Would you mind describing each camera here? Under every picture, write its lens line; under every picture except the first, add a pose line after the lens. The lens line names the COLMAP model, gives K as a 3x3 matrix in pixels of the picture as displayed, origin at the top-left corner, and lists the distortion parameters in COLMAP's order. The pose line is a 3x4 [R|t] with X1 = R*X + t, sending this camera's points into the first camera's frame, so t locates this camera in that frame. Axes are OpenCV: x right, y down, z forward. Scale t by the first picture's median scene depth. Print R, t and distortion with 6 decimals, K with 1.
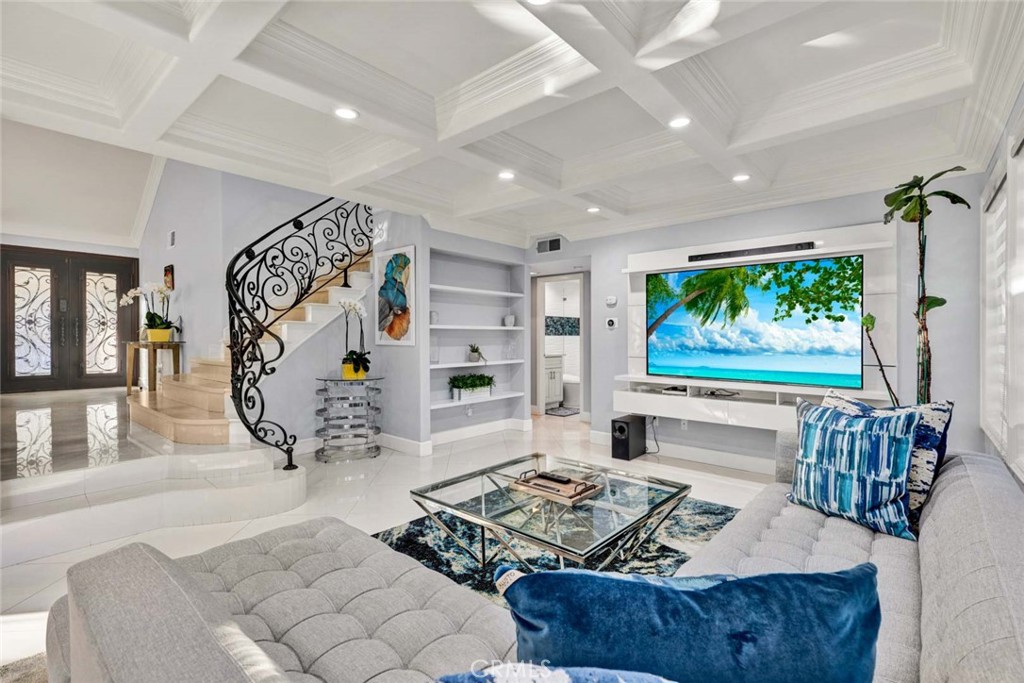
lens RADIAL K [[460.4, 0, 512.0], [0, 460.4, 341.5], [0, 0, 1]] dist [-0.034088, 0.014822]
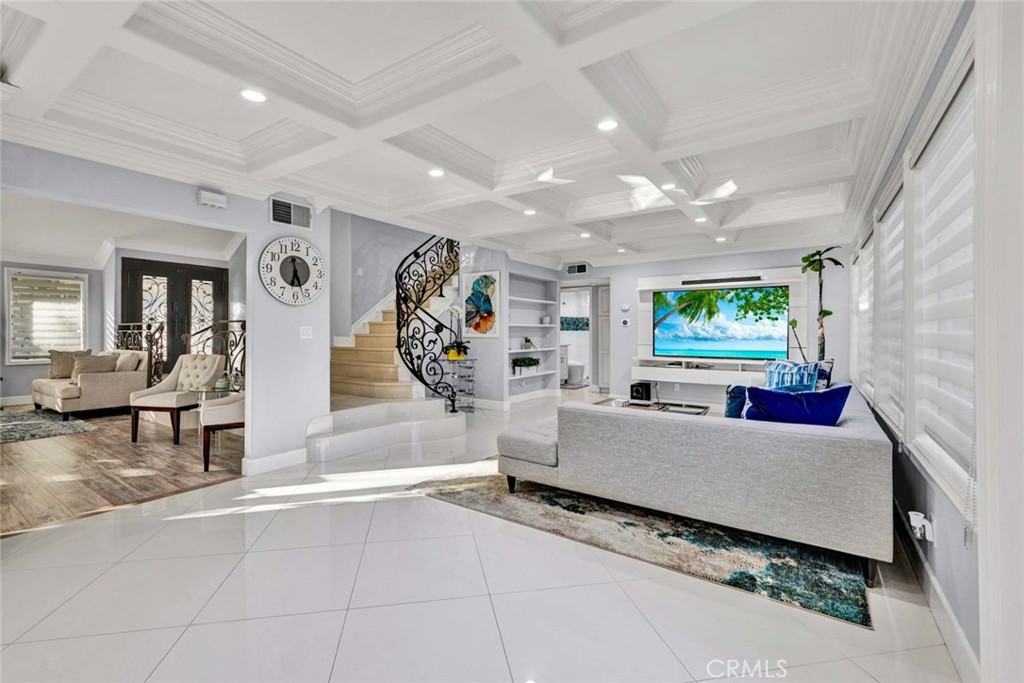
lens RADIAL K [[427.4, 0, 488.7], [0, 427.4, 338.1], [0, 0, 1]] dist [-0.001766, -0.000212]
pose [[0.996630, -0.004011, 0.081934, -0.357259], [0.004085, 0.999991, -0.000737, 0.012596], [-0.081930, 0.001069, 0.996638, -0.383623]]
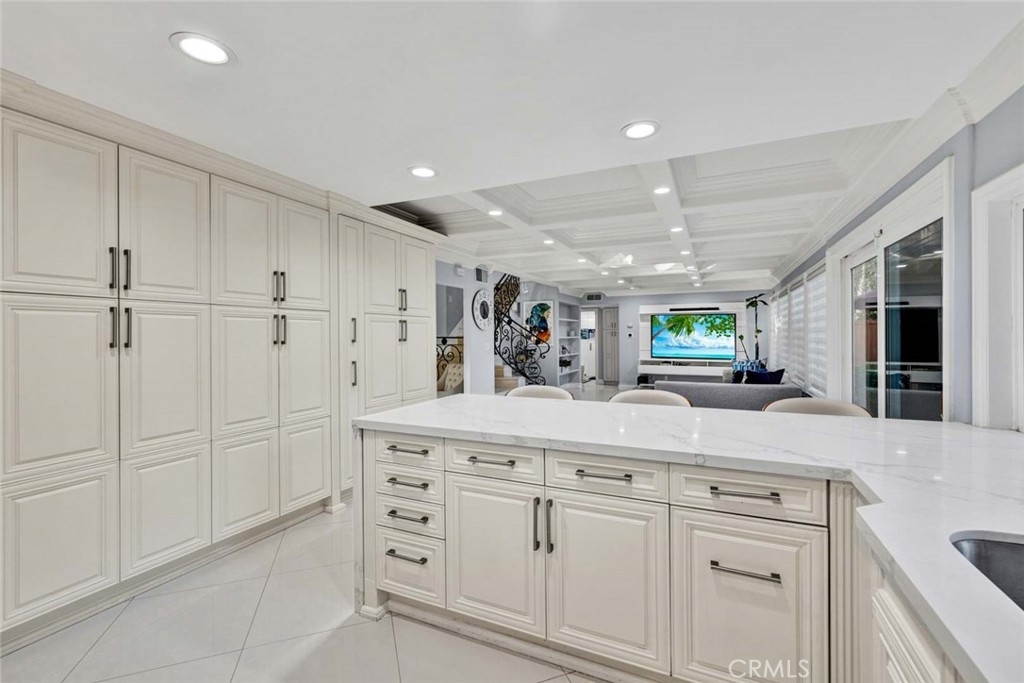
lens RADIAL K [[449.0, 0, 501.4], [0, 449.0, 339.6], [0, 0, 1]] dist [0.073423, -0.000016]
pose [[0.958606, -0.004817, 0.284696, -1.040819], [0.005759, 0.999980, -0.002472, -0.018520], [-0.284679, 0.004009, 0.958615, -0.959031]]
